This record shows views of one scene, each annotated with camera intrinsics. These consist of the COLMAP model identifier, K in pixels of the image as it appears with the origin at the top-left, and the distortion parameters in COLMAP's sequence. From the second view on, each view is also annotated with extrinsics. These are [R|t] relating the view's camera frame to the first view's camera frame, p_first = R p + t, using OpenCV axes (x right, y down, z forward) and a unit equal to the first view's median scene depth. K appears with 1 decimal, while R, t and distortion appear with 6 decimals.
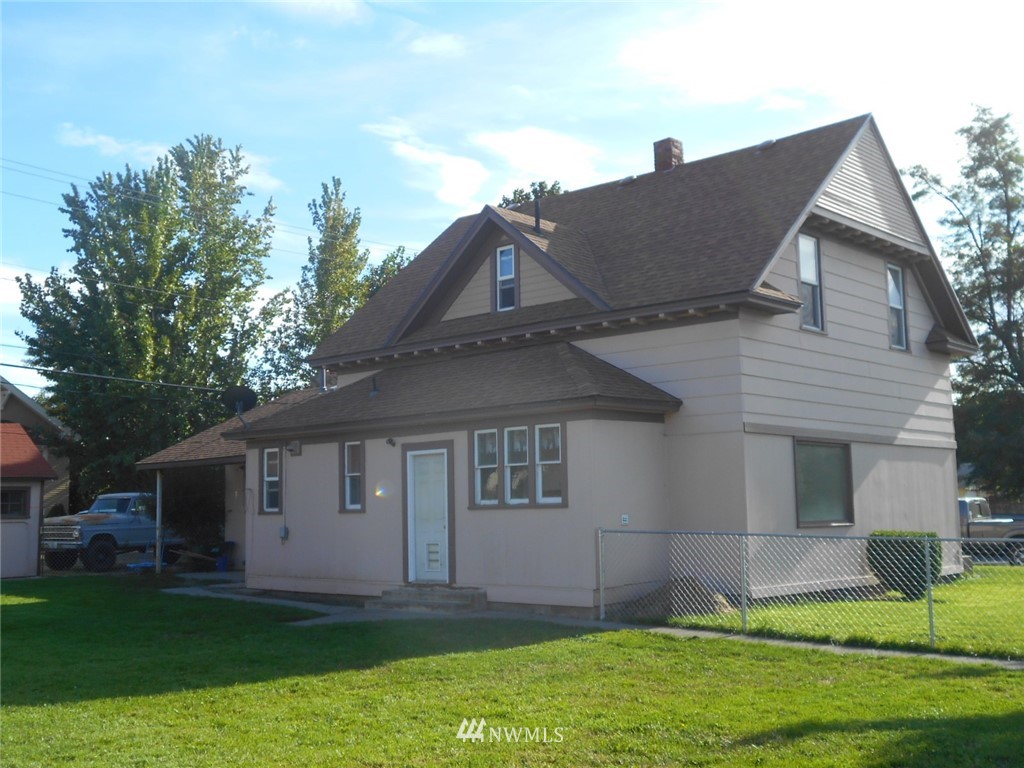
lens RADIAL K [[1181.7, 0, 512.0], [0, 1181.7, 384.0], [0, 0, 1]] dist [-0.035221, -0.011156]
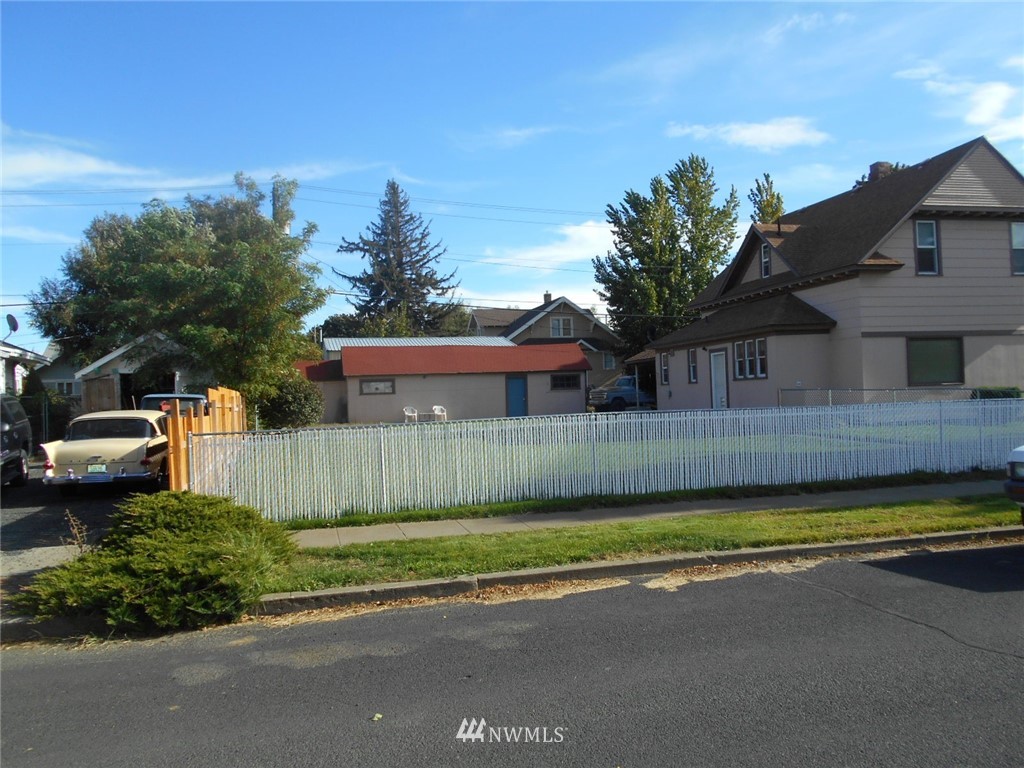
lens RADIAL K [[789.9, 0, 512.0], [0, 789.9, 384.0], [0, 0, 1]] dist [0.001212, 0.001178]
pose [[0.843721, -0.025806, -0.536162, 0.351245], [0.084706, 0.992730, 0.085516, -0.036767], [0.530057, -0.117568, 0.839772, -0.346929]]
